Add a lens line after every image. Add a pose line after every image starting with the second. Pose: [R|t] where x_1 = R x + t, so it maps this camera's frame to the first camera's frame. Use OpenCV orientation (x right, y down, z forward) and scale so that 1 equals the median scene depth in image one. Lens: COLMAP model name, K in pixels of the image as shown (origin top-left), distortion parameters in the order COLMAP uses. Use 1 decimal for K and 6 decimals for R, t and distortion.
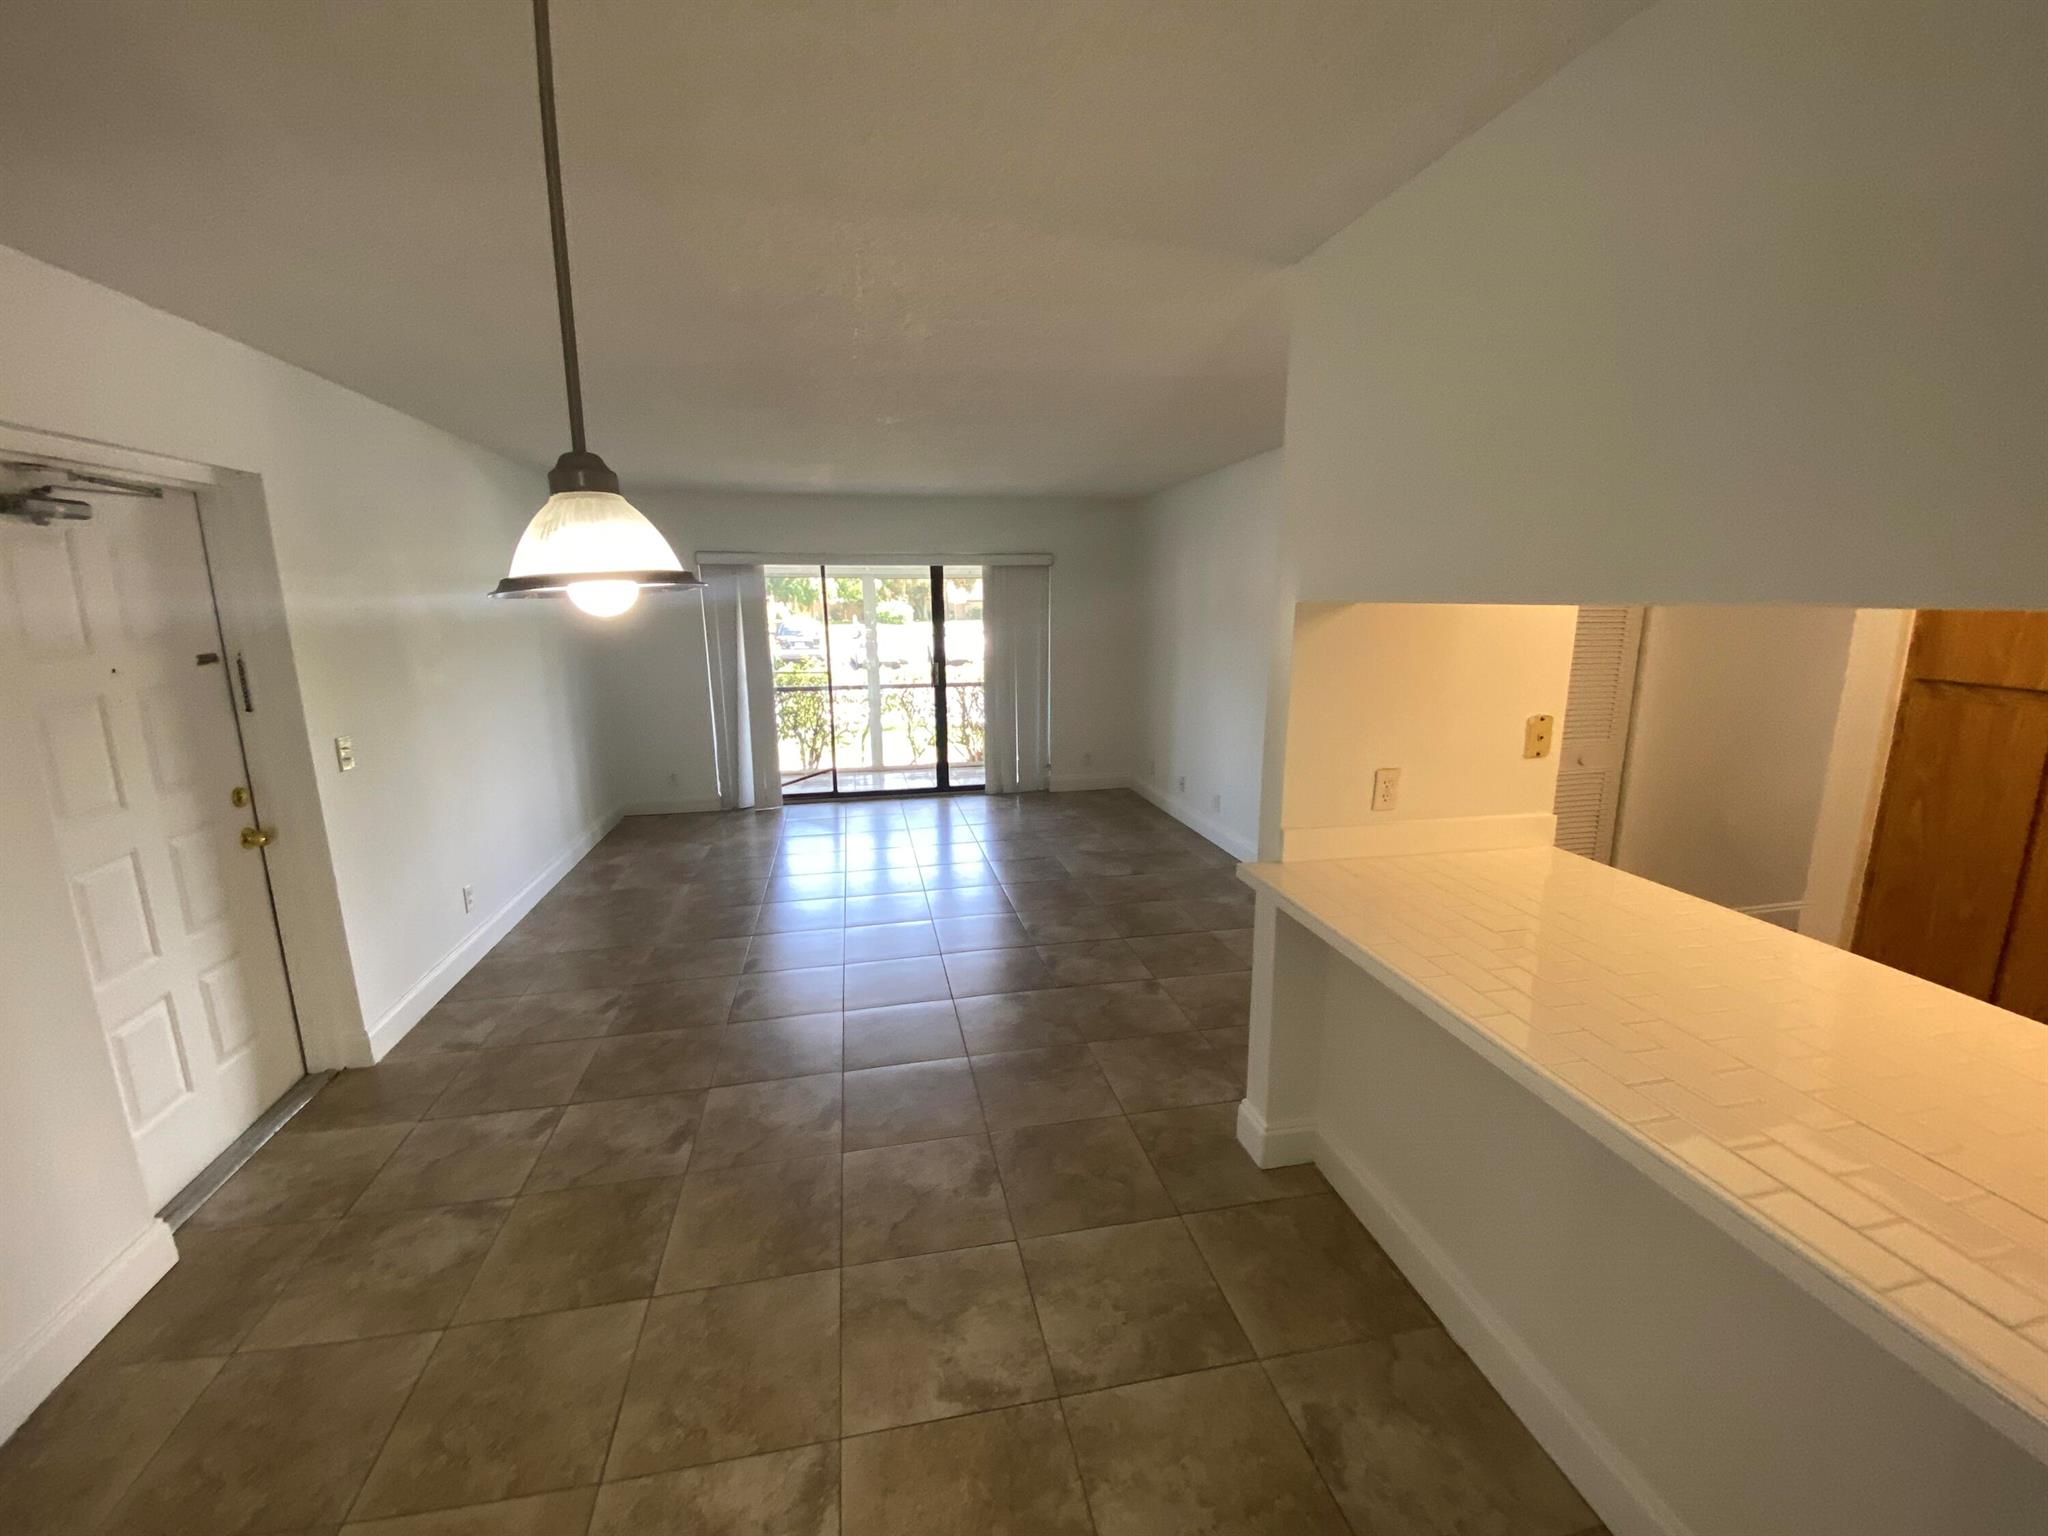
lens RADIAL K [[831.1, 0, 1017.1], [0, 831.1, 769.0], [0, 0, 1]] dist [0.021074, -0.021501]
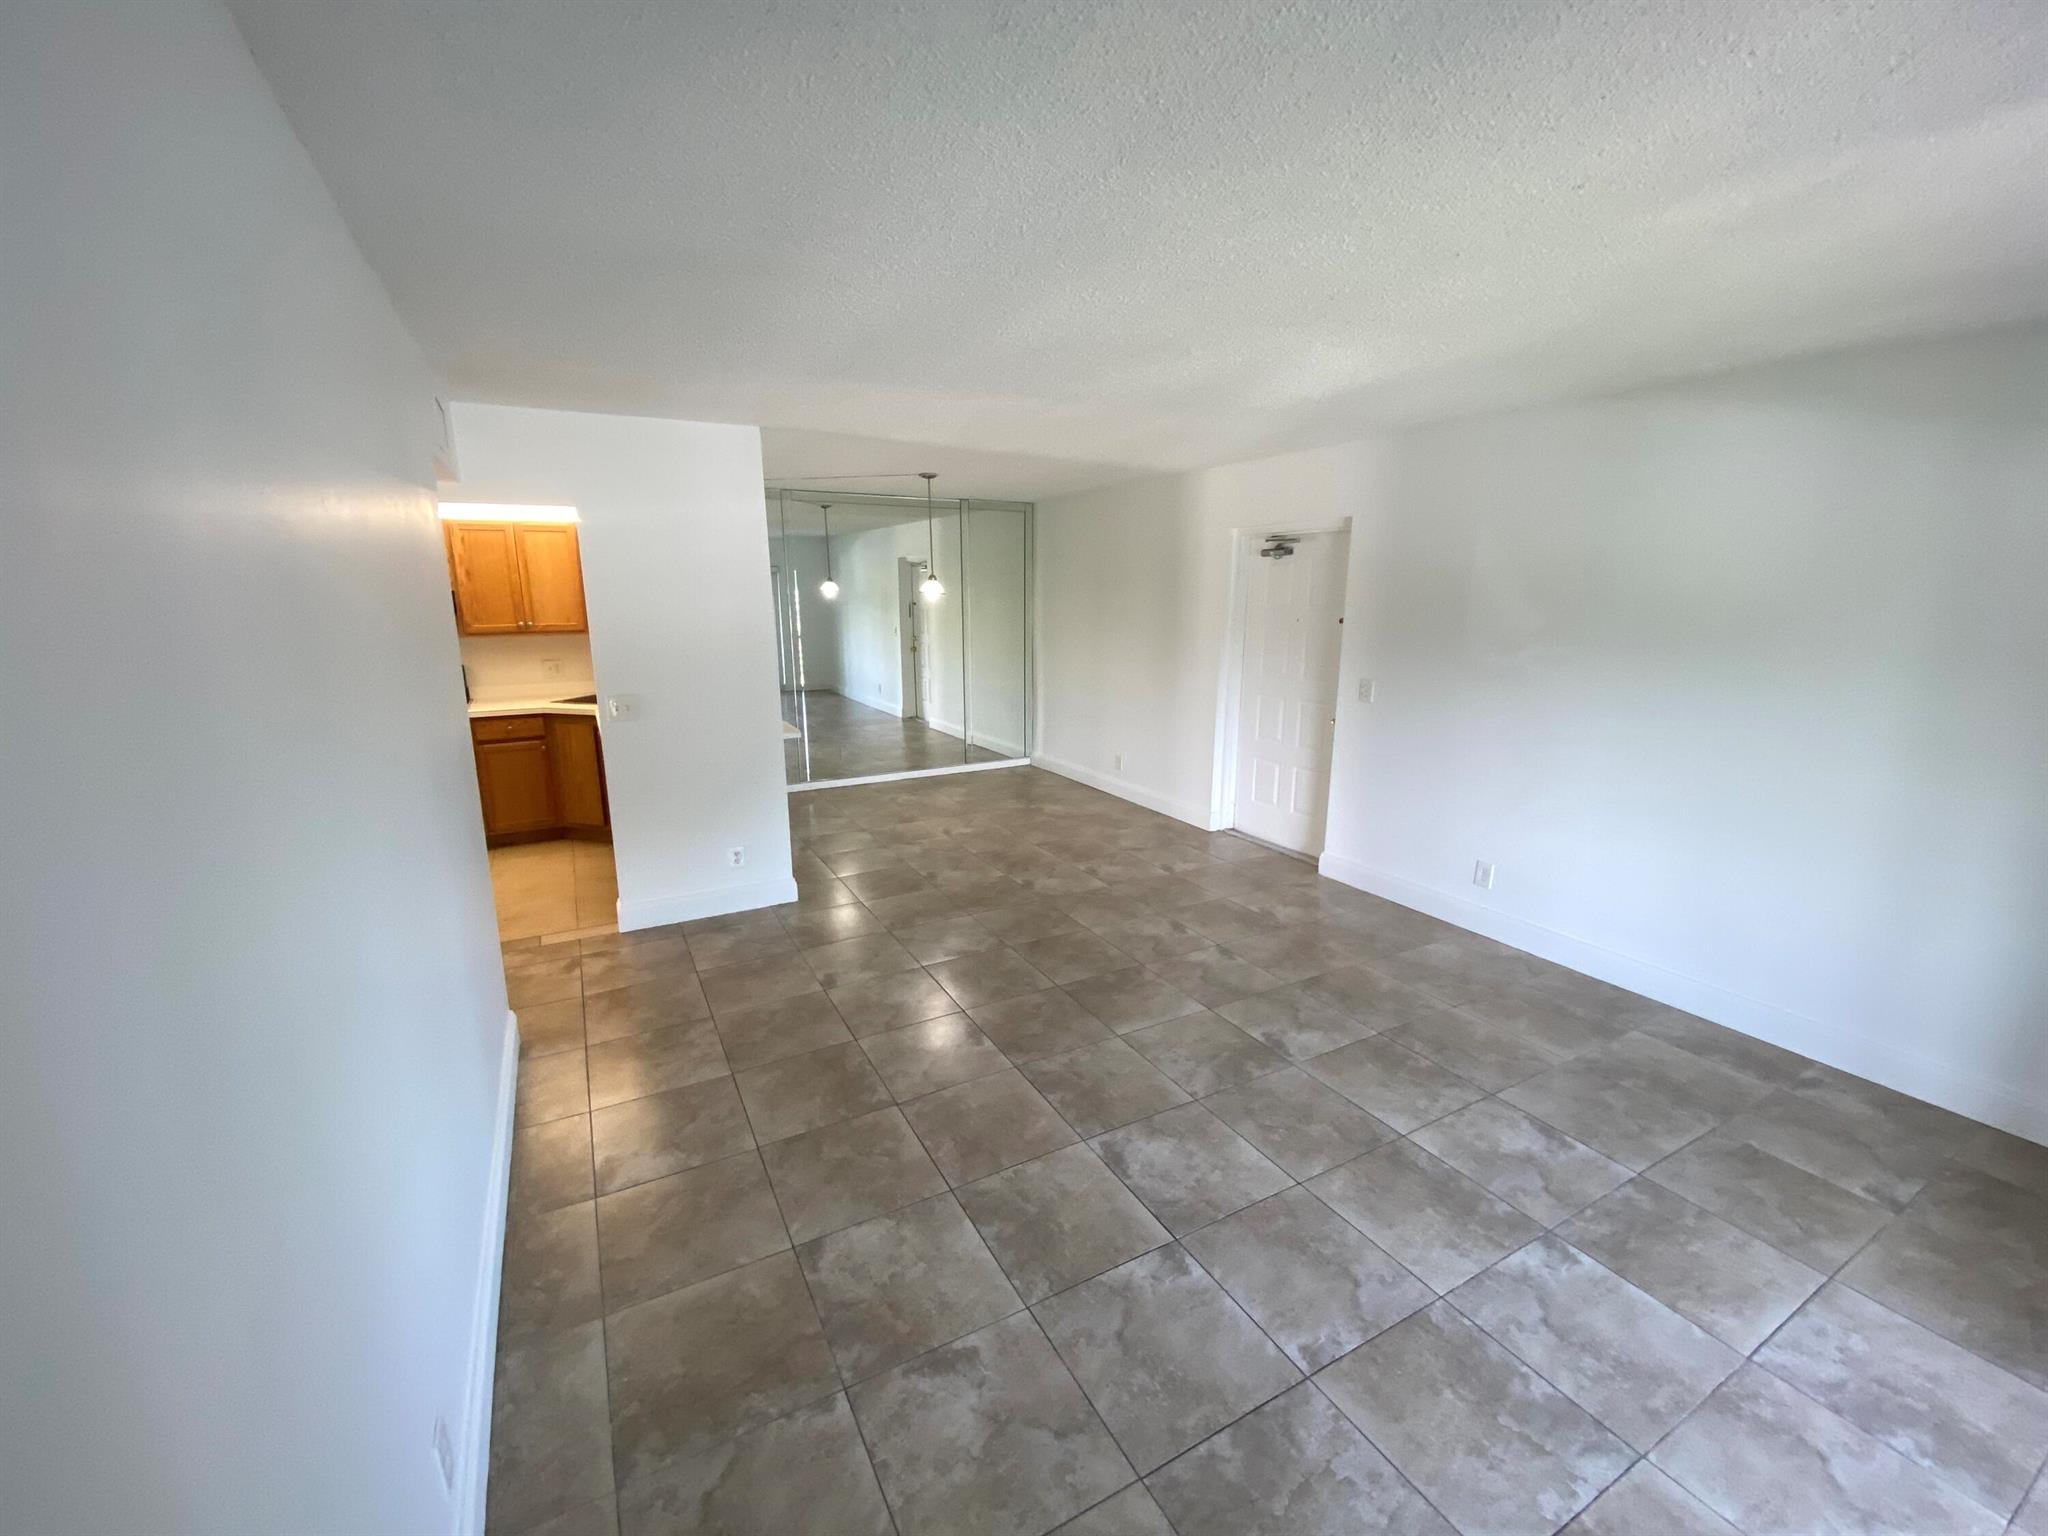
lens RADIAL K [[831.1, 0, 1017.1], [0, 831.1, 769.0], [0, 0, 1]] dist [0.021074, -0.021501]
pose [[-0.959999, 0.074232, -0.269985, 0.216175], [-0.039682, 0.918419, 0.393614, -0.425852], [0.277178, 0.388583, -0.878735, 2.028573]]
